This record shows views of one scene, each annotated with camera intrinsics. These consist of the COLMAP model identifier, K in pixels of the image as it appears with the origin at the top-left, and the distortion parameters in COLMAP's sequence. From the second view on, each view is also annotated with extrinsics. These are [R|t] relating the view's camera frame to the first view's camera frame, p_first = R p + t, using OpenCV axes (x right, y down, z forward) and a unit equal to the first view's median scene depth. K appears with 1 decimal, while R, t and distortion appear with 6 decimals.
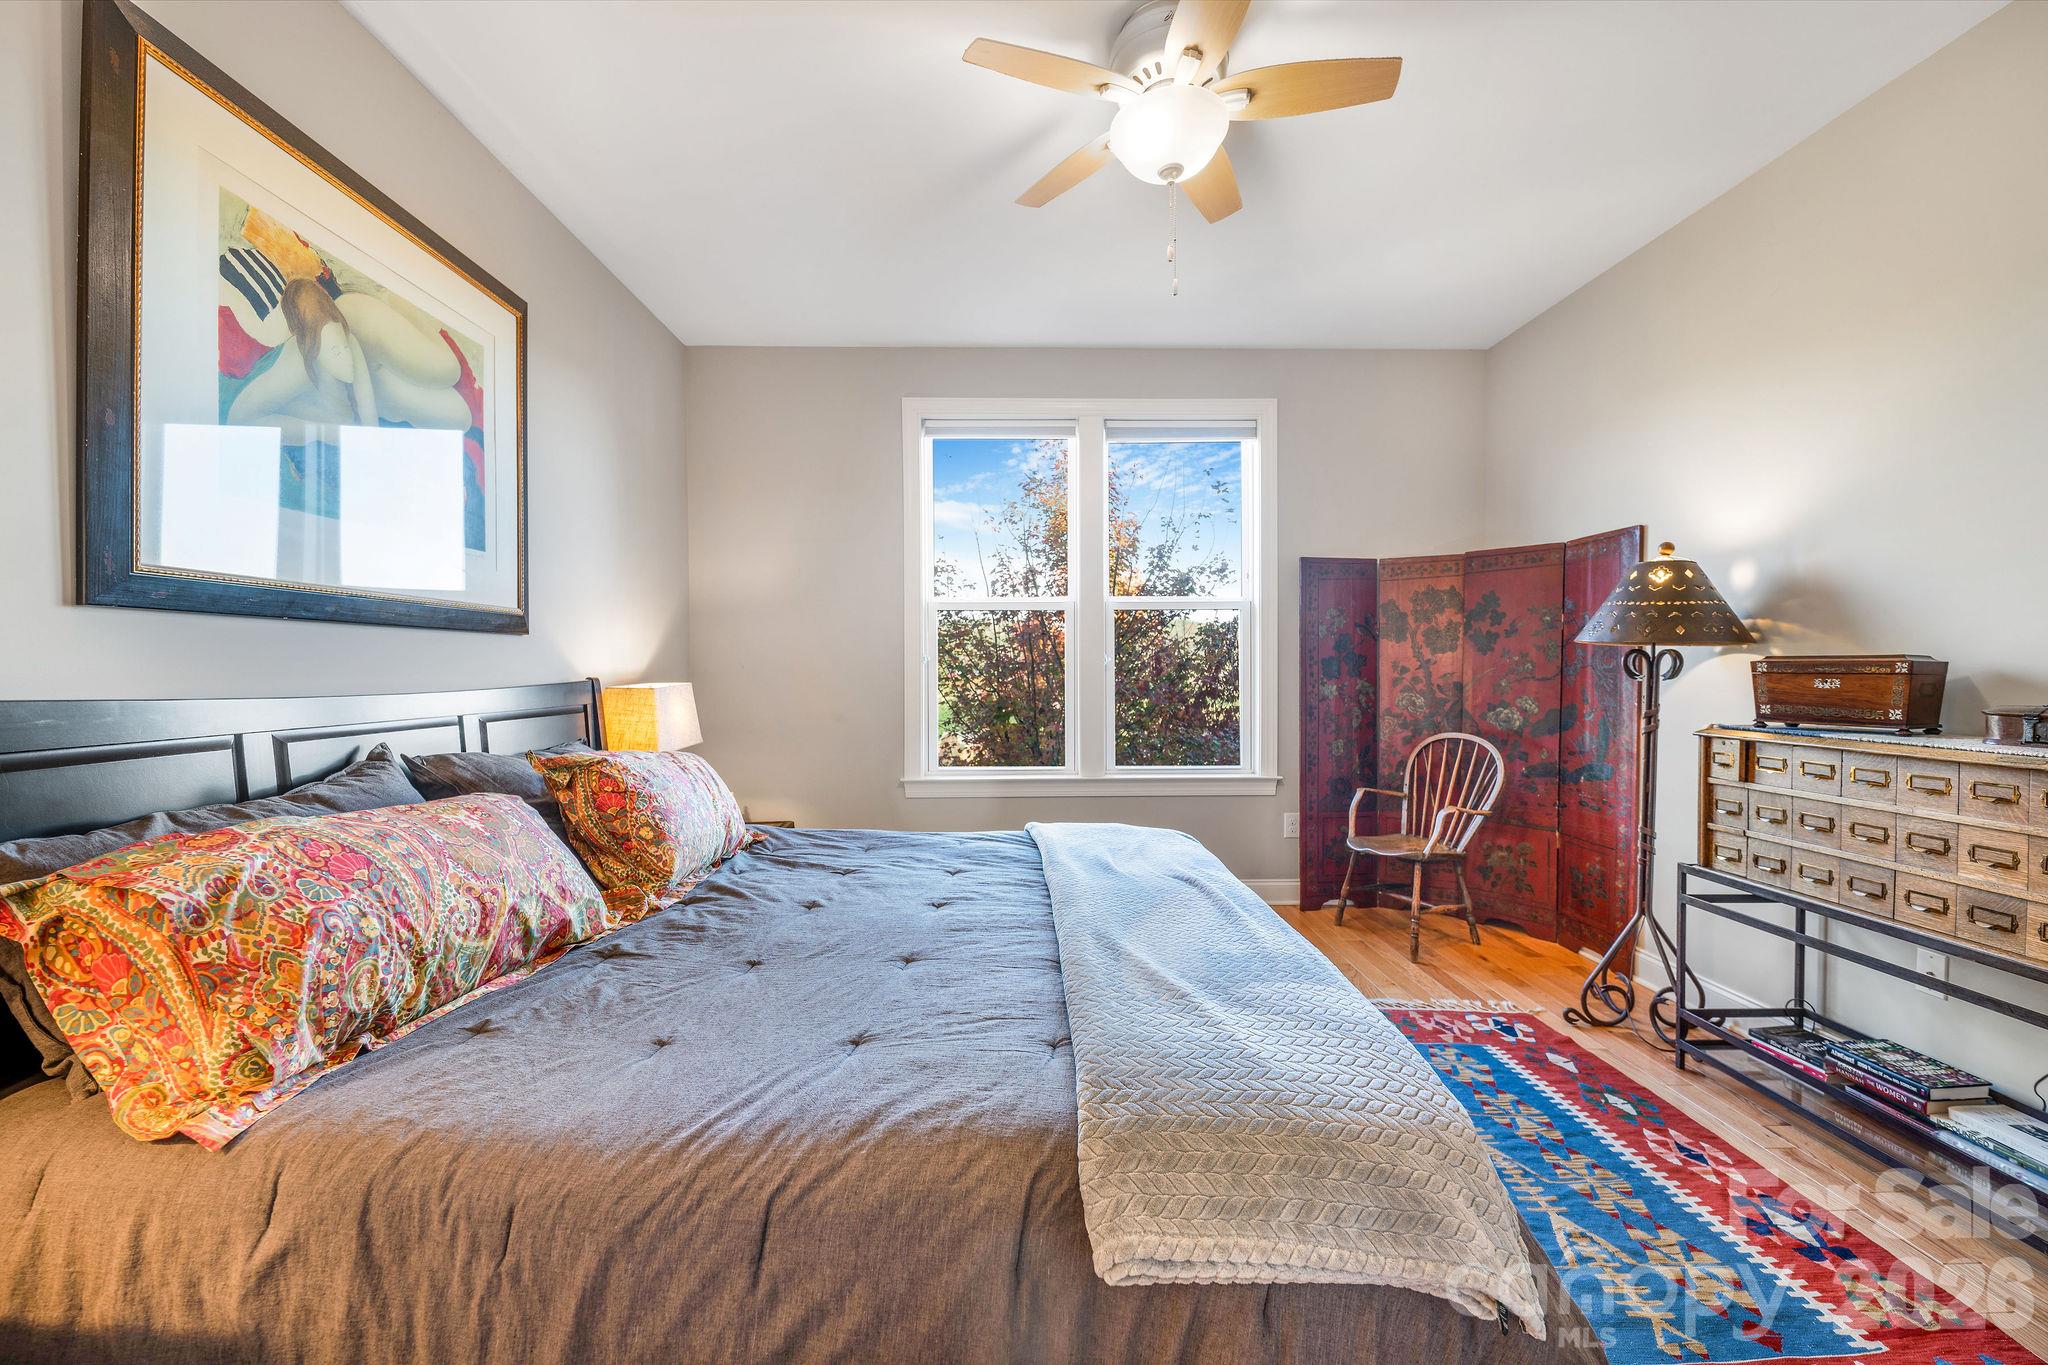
lens RADIAL K [[819.6, 0, 1028.3], [0, 819.6, 678.6], [0, 0, 1]] dist [0.004214, -0.004386]
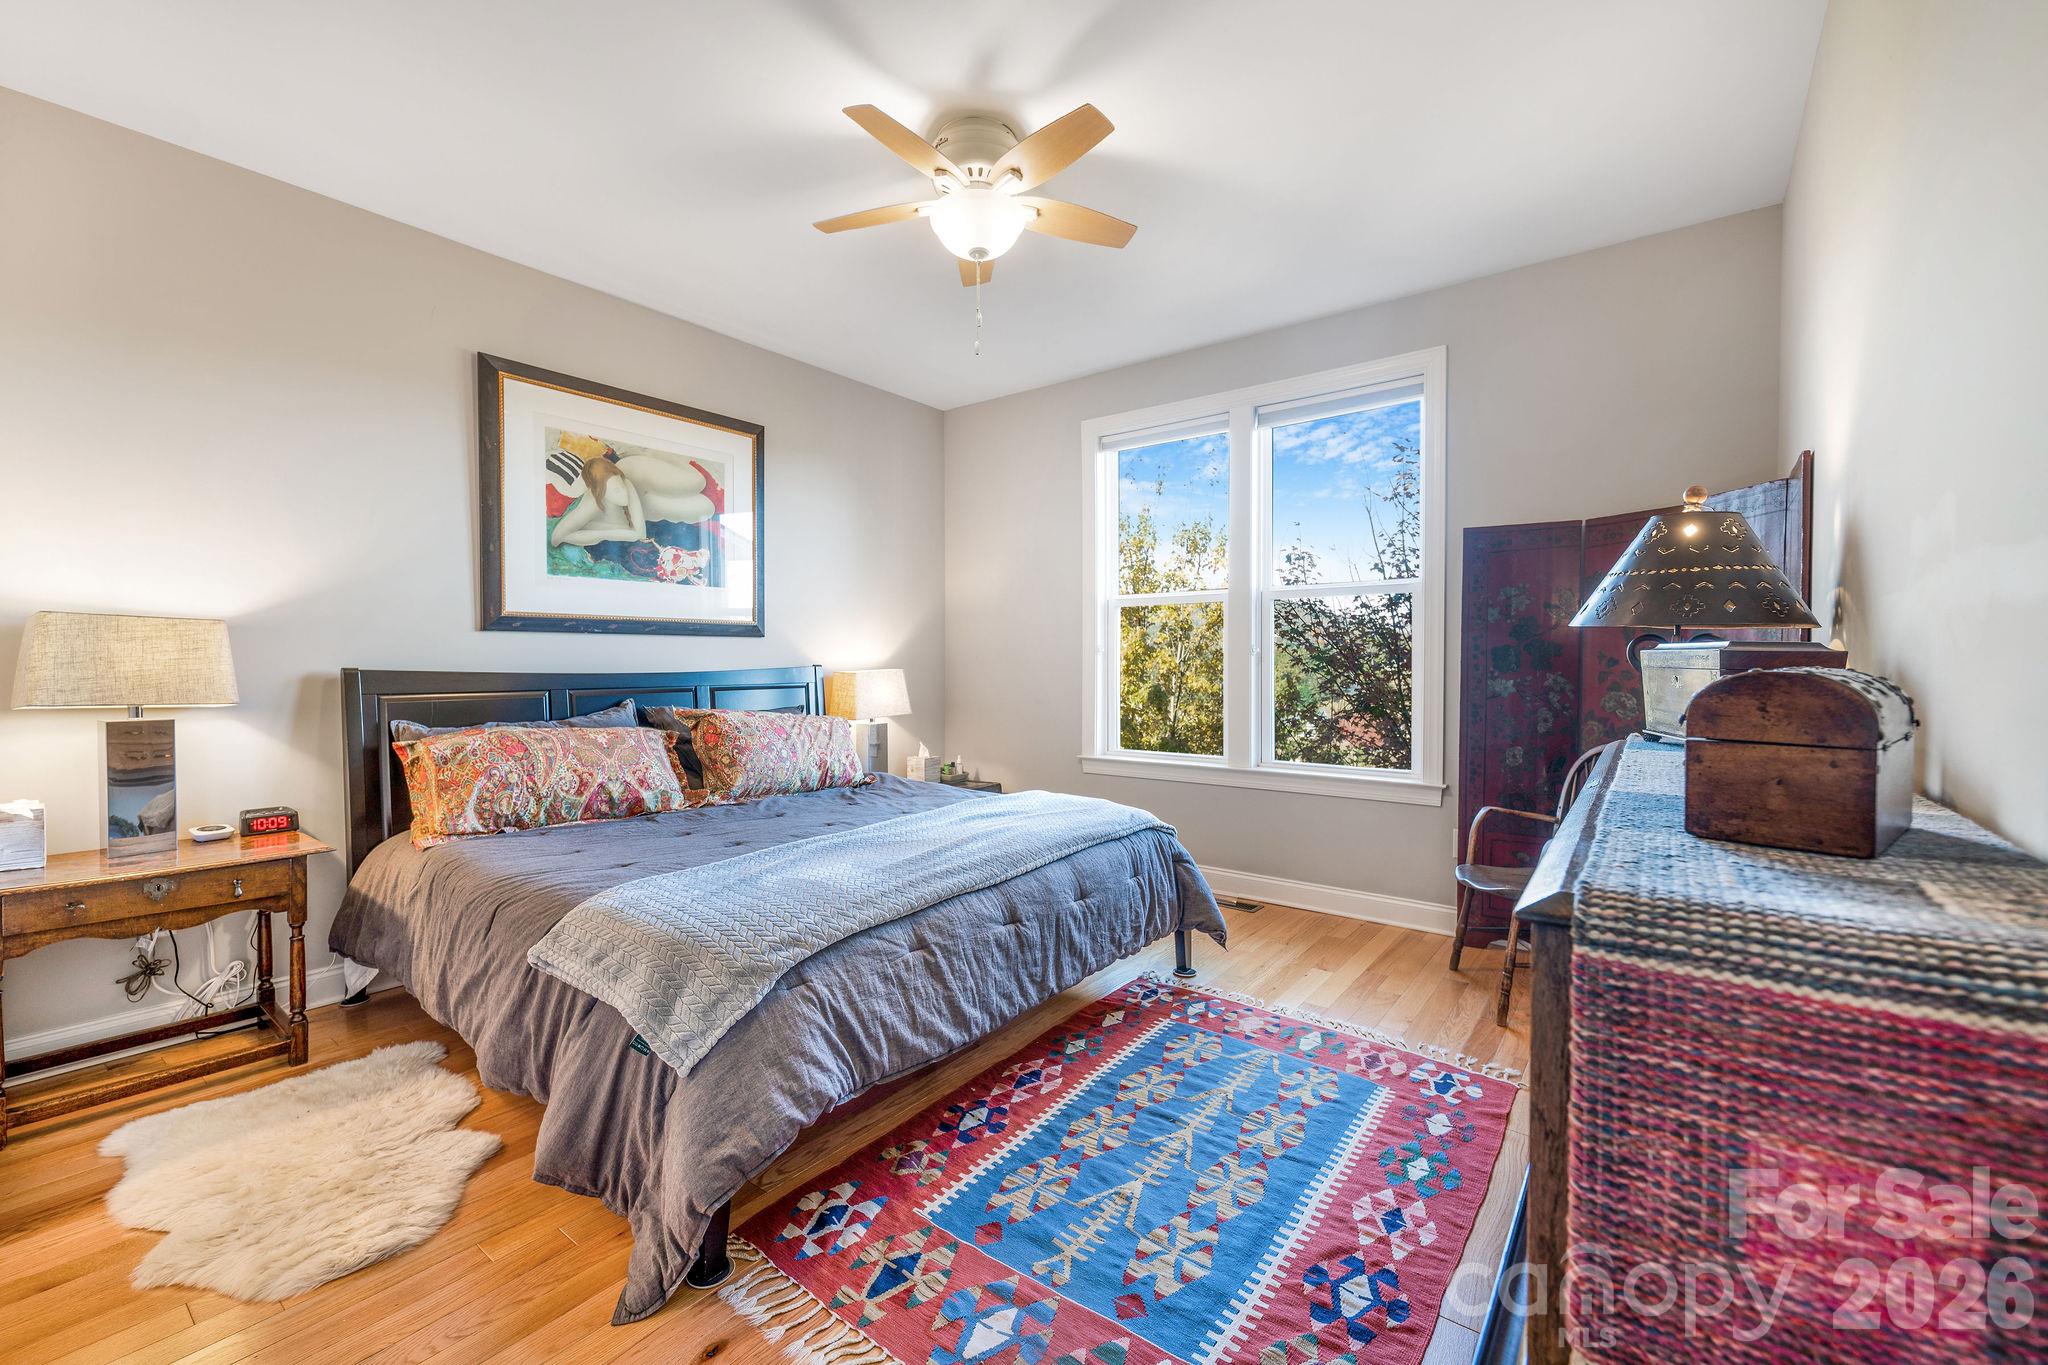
lens RADIAL K [[819.6, 0, 989.4], [0, 819.6, 679.1], [0, 0, 1]] dist [0.004214, -0.004386]
pose [[0.780607, 0.015651, -0.624827, 0.964387], [-0.008599, 0.999861, 0.014303, -0.000524], [0.624963, -0.005792, 0.780633, 0.058578]]
